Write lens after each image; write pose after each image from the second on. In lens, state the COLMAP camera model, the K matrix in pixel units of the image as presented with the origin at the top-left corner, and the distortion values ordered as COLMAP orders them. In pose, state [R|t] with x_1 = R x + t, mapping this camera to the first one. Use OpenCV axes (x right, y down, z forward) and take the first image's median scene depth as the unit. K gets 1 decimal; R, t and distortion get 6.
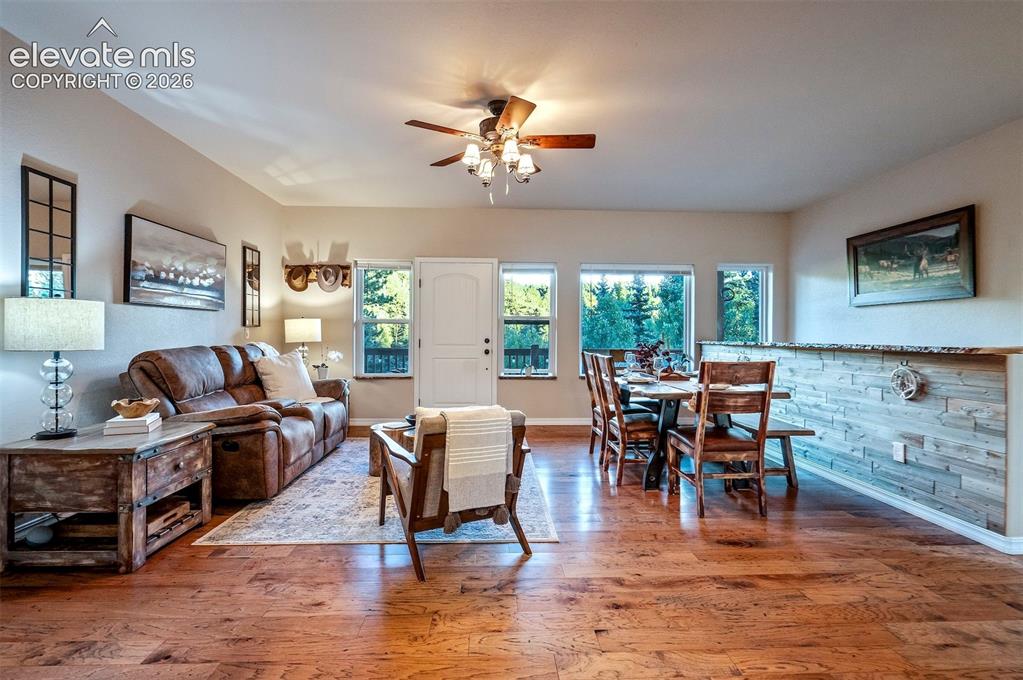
lens RADIAL K [[480.7, 0, 510.1], [0, 480.7, 333.0], [0, 0, 1]] dist [-0.002536, 0.000612]
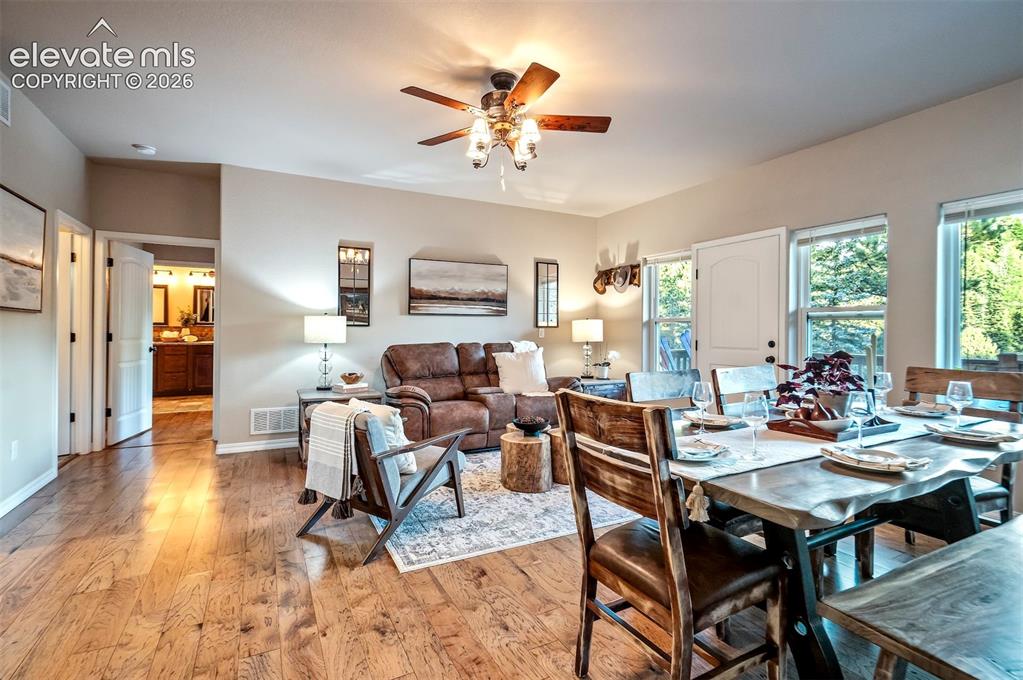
lens RADIAL K [[472.1, 0, 512.9], [0, 472.1, 332.7], [0, 0, 1]] dist [-0.004736, 0.000543]
pose [[0.431319, 0.000474, -0.902199, 0.497598], [0.001287, 0.999999, 0.001141, -0.002754], [0.902199, -0.001653, 0.431318, 0.420091]]
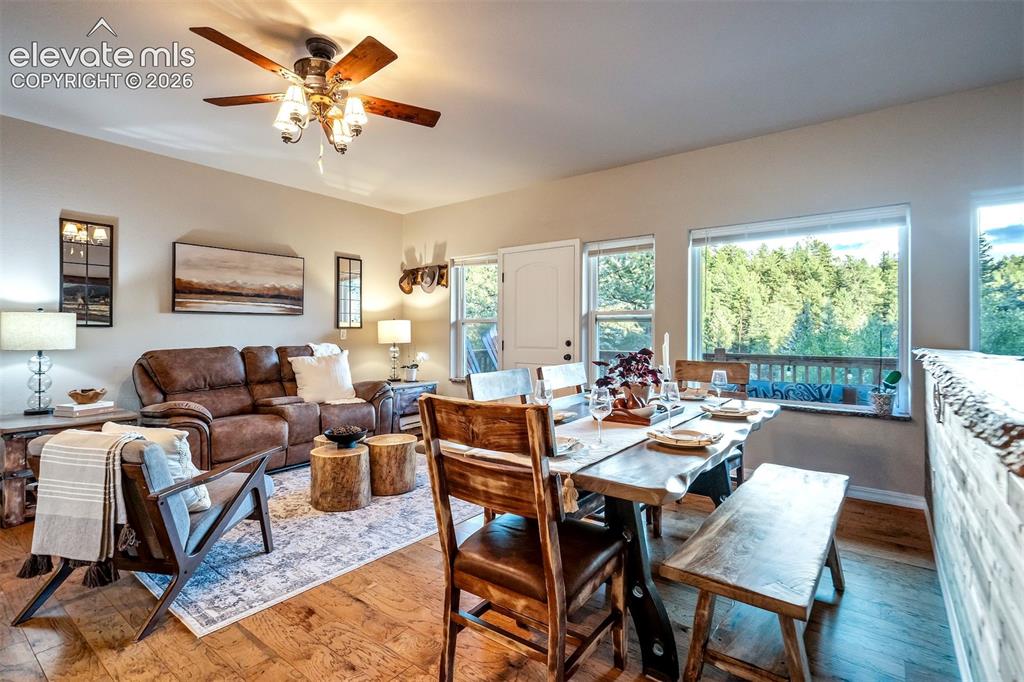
lens RADIAL K [[481.2, 0, 510.6], [0, 481.2, 334.0], [0, 0, 1]] dist [-0.002536, 0.000612]
pose [[0.770815, -0.002072, -0.637056, 0.459730], [0.005393, 0.999980, 0.003272, -0.002950], [0.637037, -0.005958, 0.770811, 0.388643]]
